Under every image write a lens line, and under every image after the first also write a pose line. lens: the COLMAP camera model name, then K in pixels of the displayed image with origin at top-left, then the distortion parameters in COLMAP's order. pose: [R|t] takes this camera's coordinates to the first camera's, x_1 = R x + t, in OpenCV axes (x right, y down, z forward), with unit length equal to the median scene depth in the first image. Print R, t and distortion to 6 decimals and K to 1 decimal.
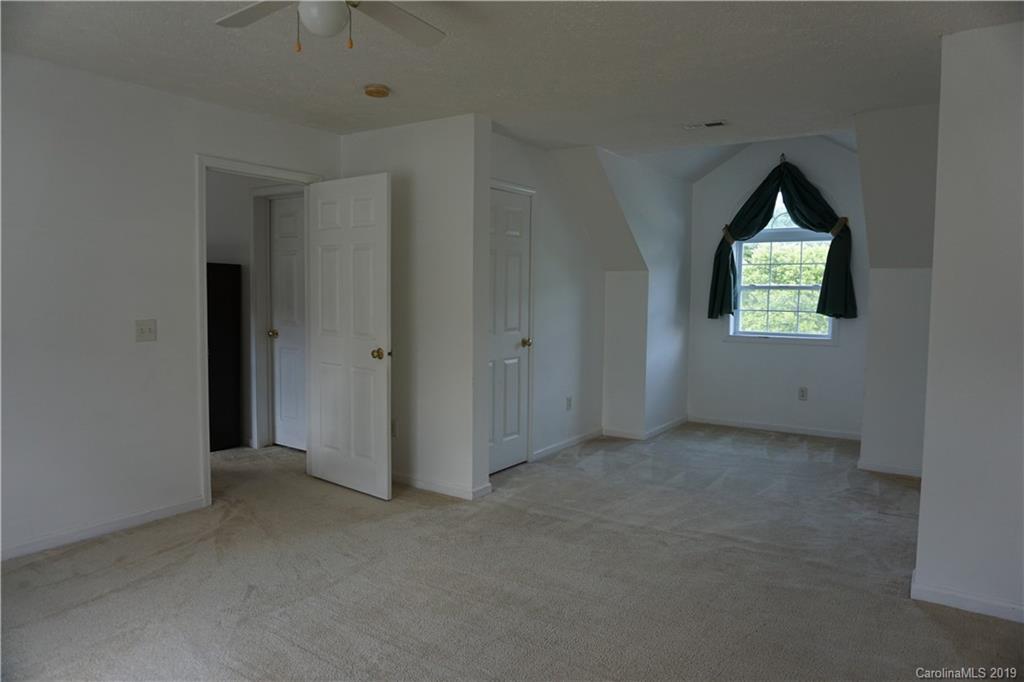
lens RADIAL K [[669.3, 0, 512.0], [0, 669.3, 341.0], [0, 0, 1]] dist [0.002343, 0.000022]
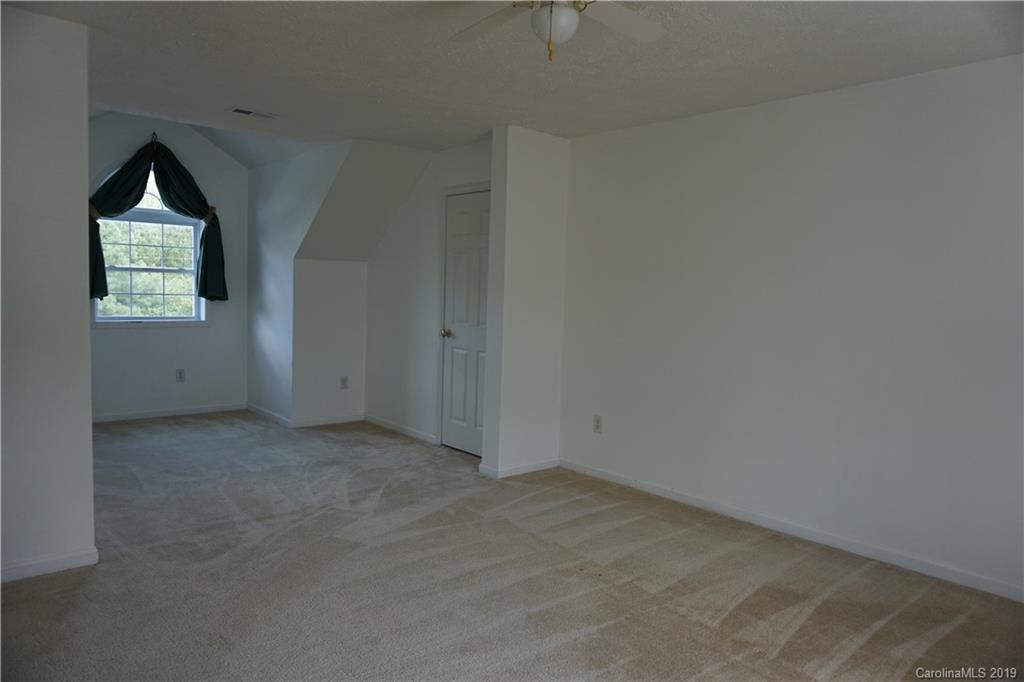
lens RADIAL K [[669.3, 0, 512.0], [0, 669.3, 341.0], [0, 0, 1]] dist [0.002343, 0.000022]
pose [[0.274487, -0.078643, 0.958370, -0.406752], [0.042336, 0.996672, 0.069660, -0.023432], [-0.960658, 0.021453, 0.276903, 0.237773]]
